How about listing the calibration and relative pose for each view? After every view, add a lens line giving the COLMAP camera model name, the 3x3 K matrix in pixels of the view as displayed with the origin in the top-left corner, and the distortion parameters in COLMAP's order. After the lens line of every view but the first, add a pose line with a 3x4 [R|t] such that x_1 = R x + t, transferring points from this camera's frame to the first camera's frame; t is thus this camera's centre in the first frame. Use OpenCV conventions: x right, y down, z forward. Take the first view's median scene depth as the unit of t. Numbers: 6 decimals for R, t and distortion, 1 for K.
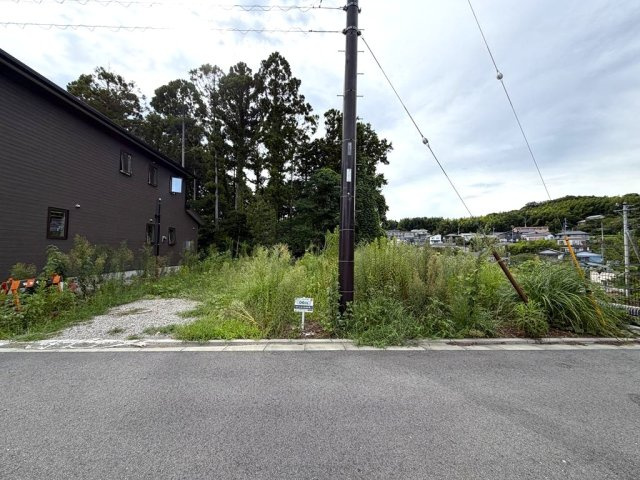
lens RADIAL K [[255.0, 0, 317.4], [0, 255.0, 241.6], [0, 0, 1]] dist [-0.000481, 0.000057]
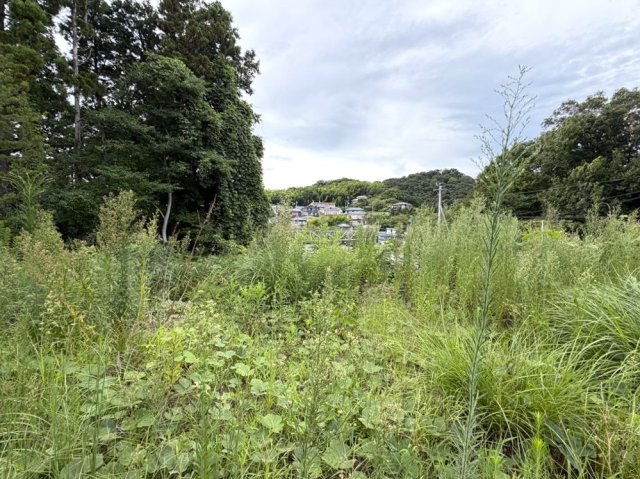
lens RADIAL K [[293.5, 0, 319.7], [0, 293.5, 238.2], [0, 0, 1]] dist [0.000521, 0.000053]
pose [[0.744699, -0.031427, 0.666660, -0.047131], [-0.024391, 0.996942, 0.074243, 0.004766], [-0.666954, -0.071549, 0.741655, 0.118522]]
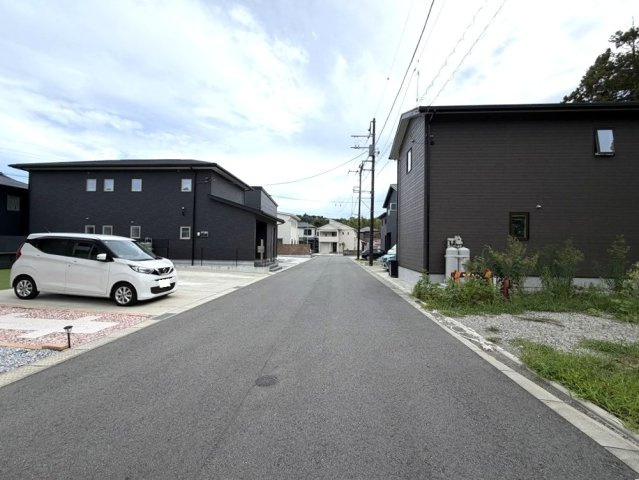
lens RADIAL K [[257.7, 0, 314.9], [0, 257.7, 240.9], [0, 0, 1]] dist [0.000425, 0.000078]
pose [[-0.100616, -0.035316, -0.994298, 0.019568], [0.022268, 0.999040, -0.037737, 0.001725], [0.994676, -0.025938, -0.099733, 0.027225]]
